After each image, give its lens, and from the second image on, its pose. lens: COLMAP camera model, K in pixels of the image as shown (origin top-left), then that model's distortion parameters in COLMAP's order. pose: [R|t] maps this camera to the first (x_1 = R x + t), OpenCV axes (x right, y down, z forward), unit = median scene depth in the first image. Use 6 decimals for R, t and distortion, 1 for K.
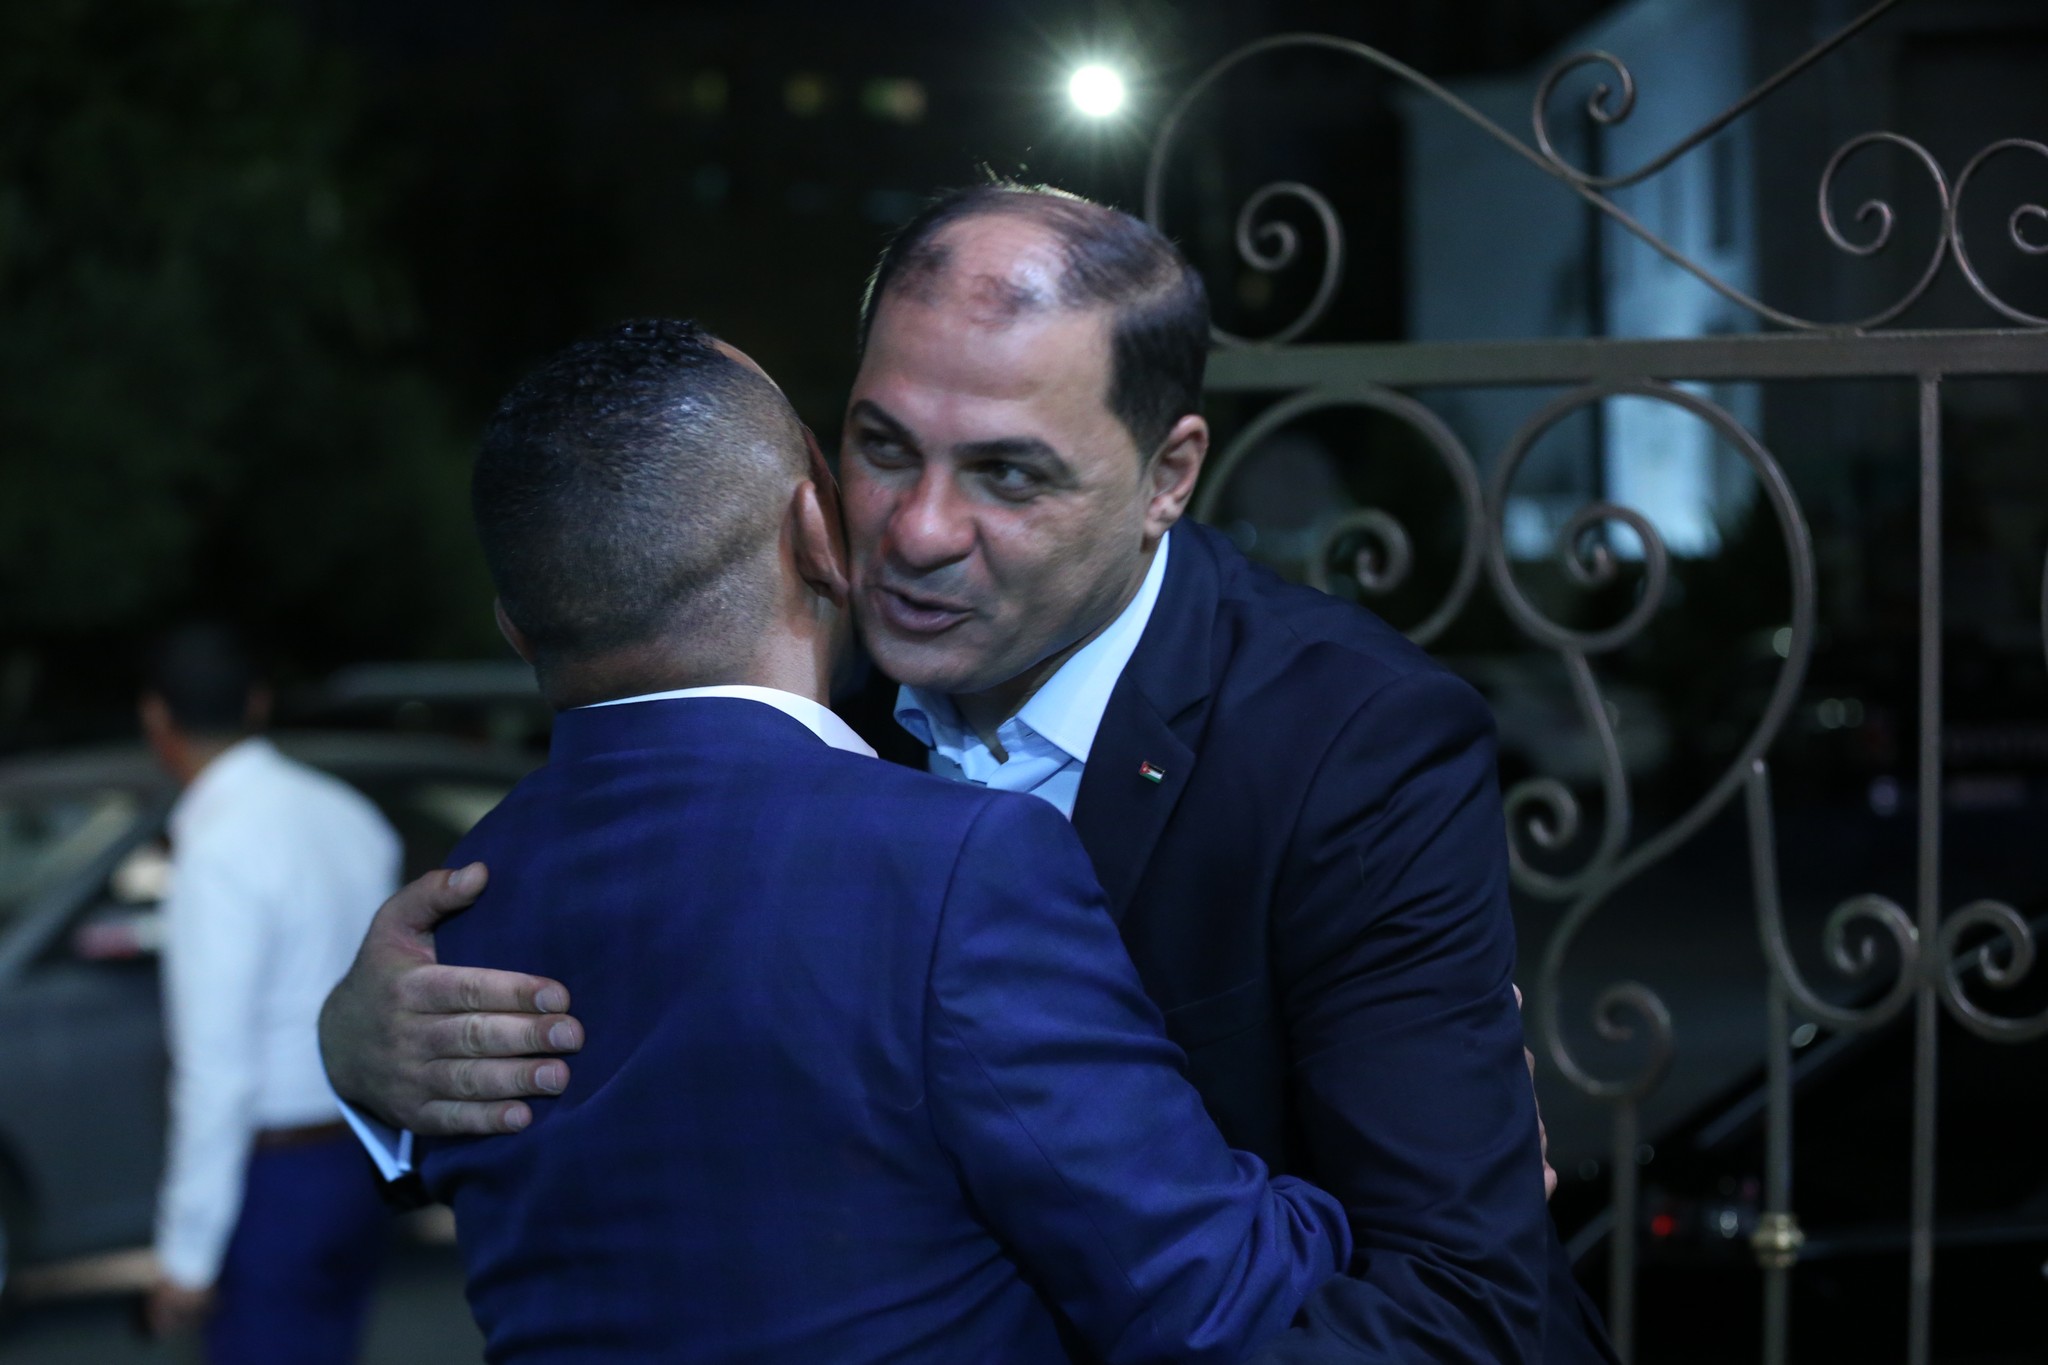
lens RADIAL K [[4161.4, 0, 1025.8], [0, 4161.4, 680.6], [0, 0, 1]] dist [-0.238144, 0.000000]
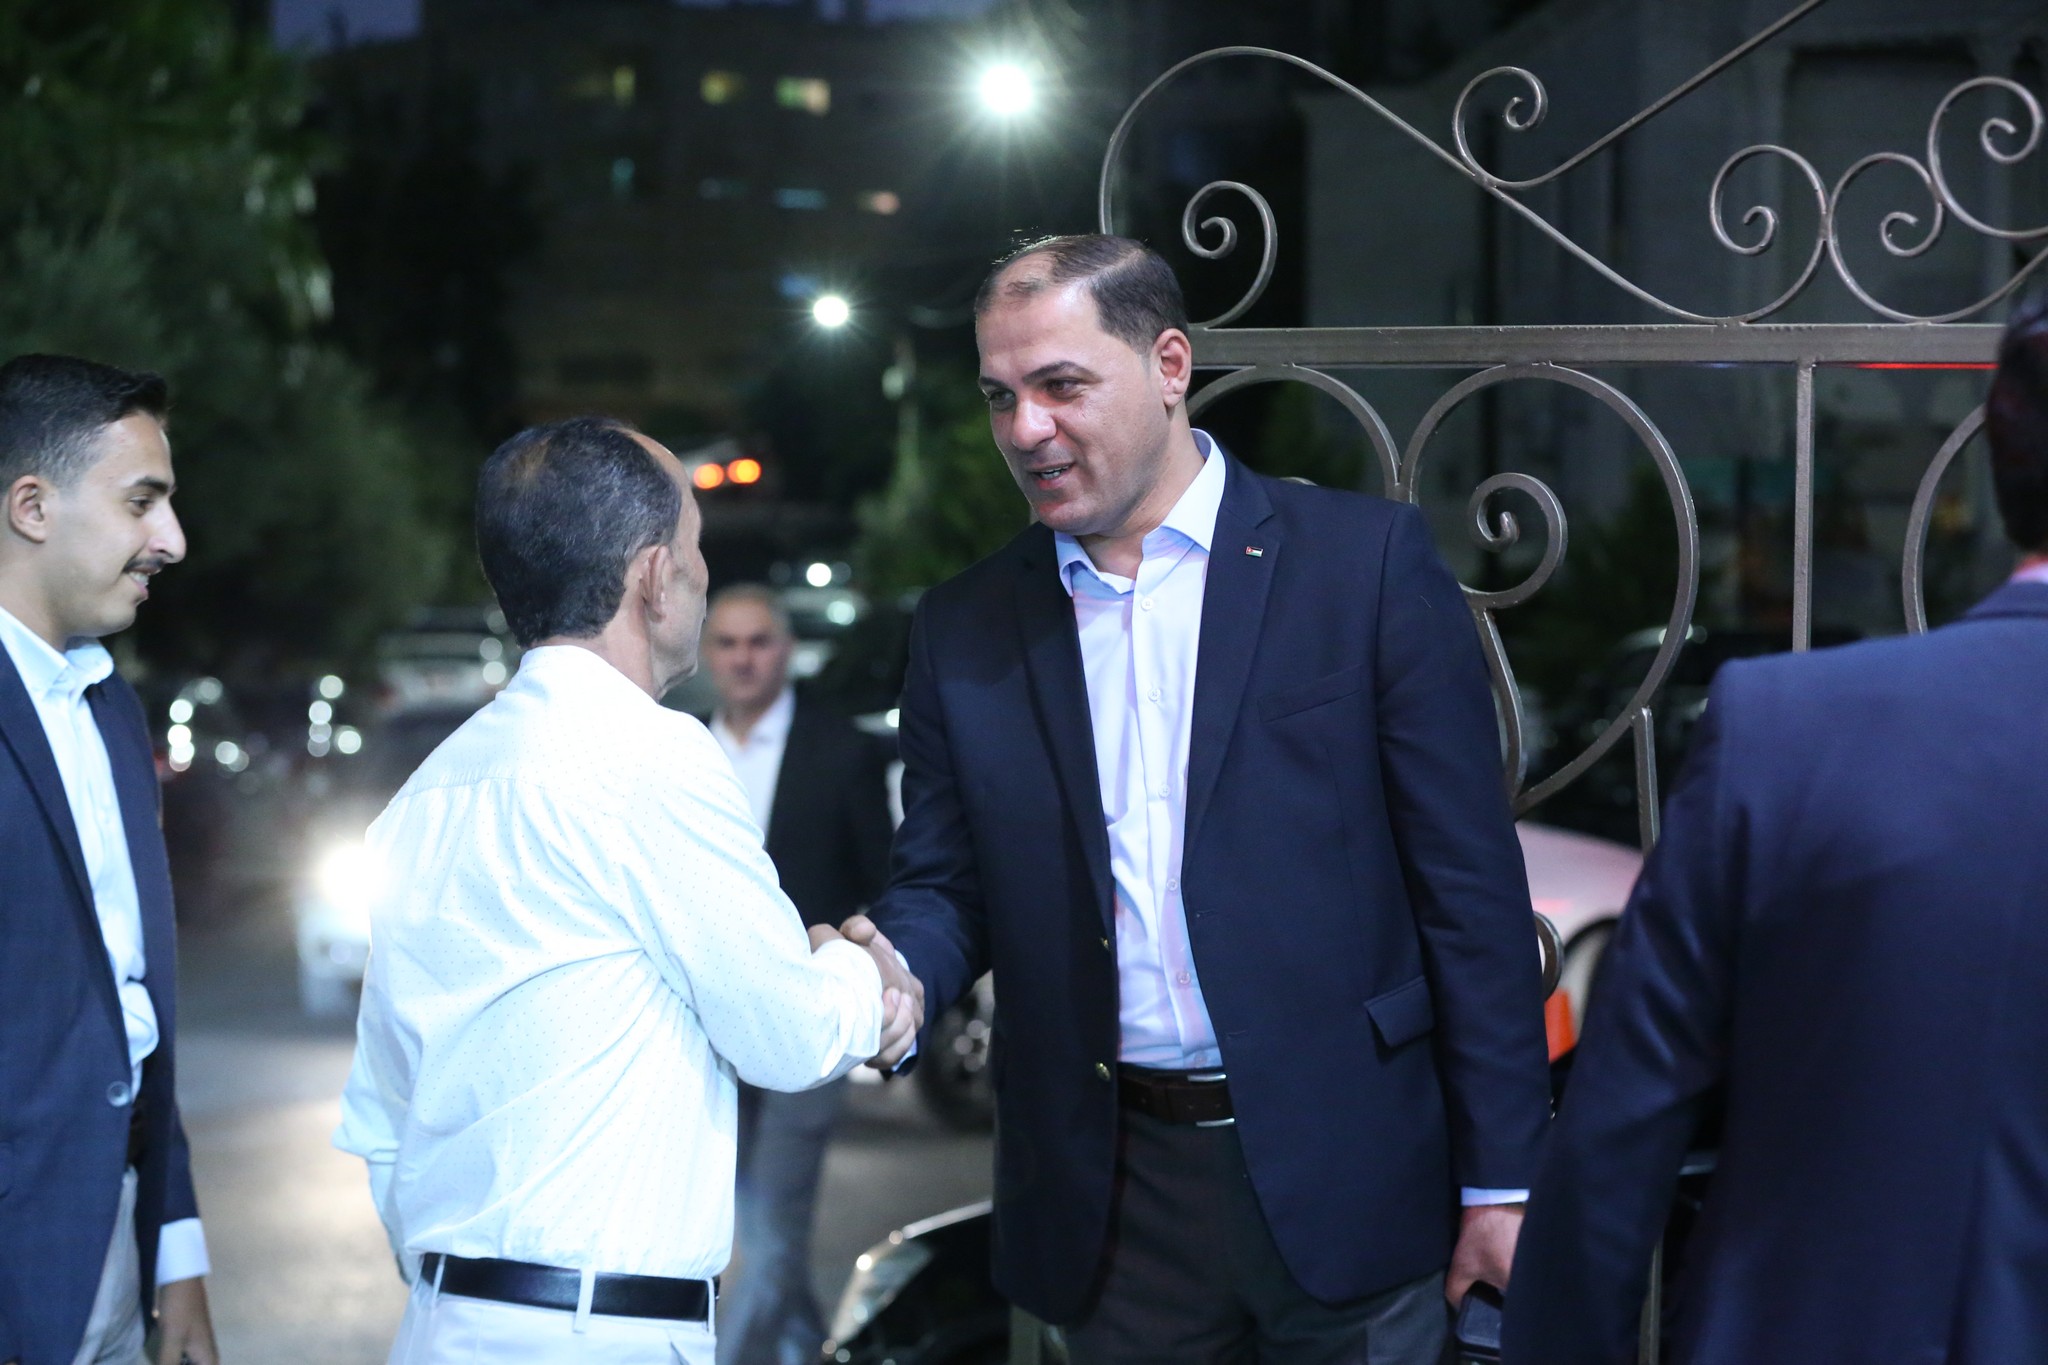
lens RADIAL K [[4161.4, 0, 1022.5], [0, 4161.4, 684.3], [0, 0, 1]] dist [-0.238144, 0.000000]
pose [[0.999457, 0.018827, 0.027035, -0.020605], [-0.018856, 0.999822, 0.000838, 0.015581], [-0.027014, -0.001348, 0.999634, -0.109837]]
